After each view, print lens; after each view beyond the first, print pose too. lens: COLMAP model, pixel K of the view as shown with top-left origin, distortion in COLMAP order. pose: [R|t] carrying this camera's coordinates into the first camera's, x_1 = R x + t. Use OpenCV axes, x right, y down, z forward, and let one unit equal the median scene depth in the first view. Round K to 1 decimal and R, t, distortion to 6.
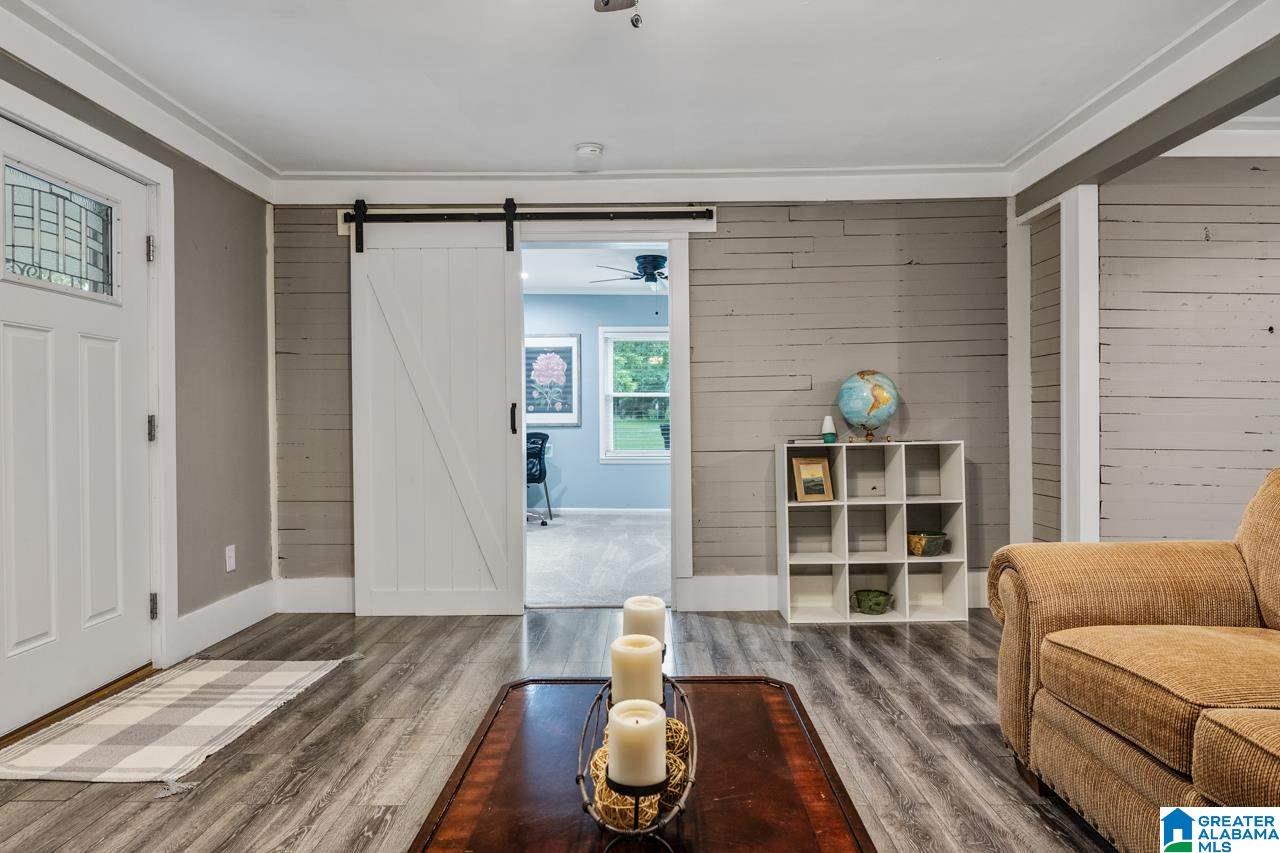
lens RADIAL K [[751.4, 0, 640.9], [0, 751.4, 424.7], [0, 0, 1]] dist [-0.000847, -0.001190]
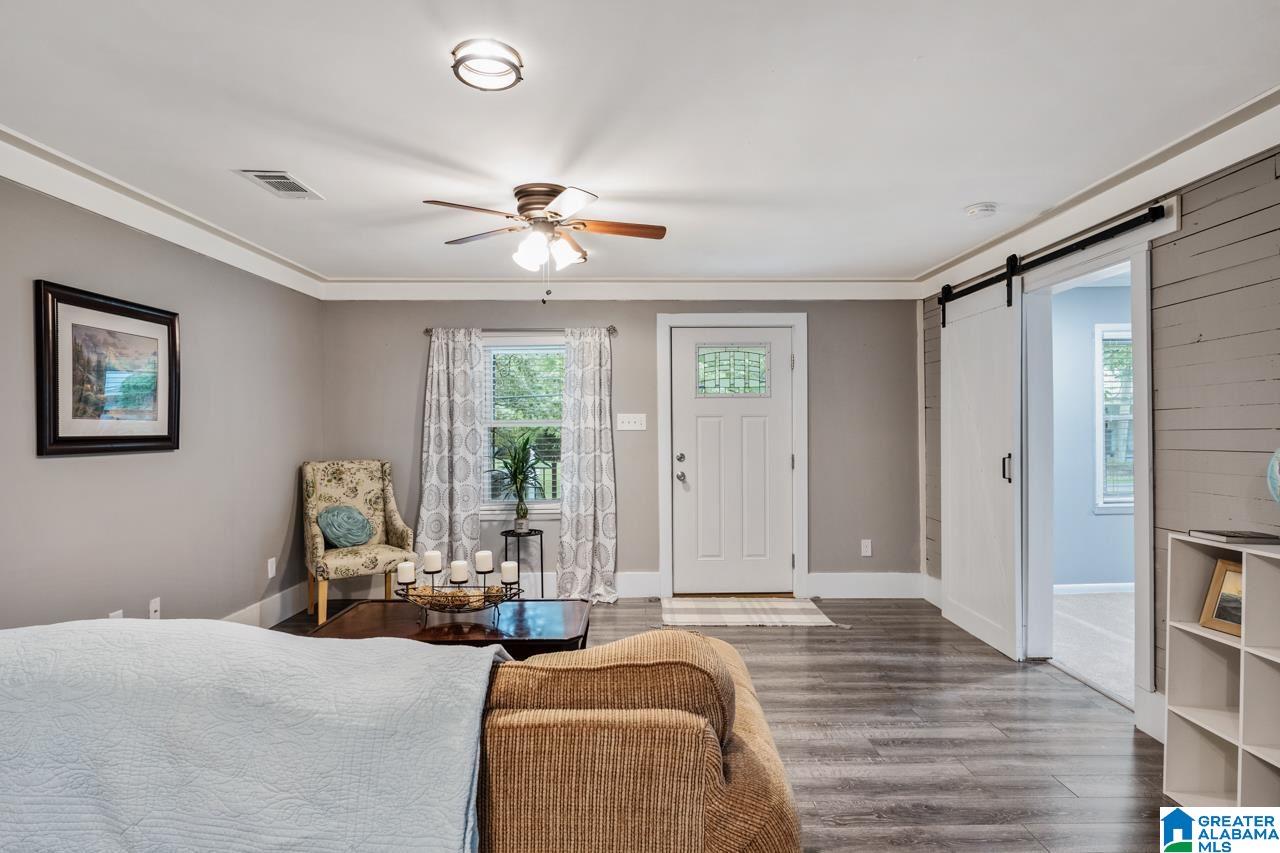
lens RADIAL K [[678.5, 0, 639.5], [0, 678.5, 426.0], [0, 0, 1]] dist [-0.024835, -0.000047]
pose [[0.014477, 0.006523, -0.999874, 0.817462], [-0.004441, 0.999969, 0.006460, -0.076463], [0.999885, 0.004347, 0.014506, 0.518914]]
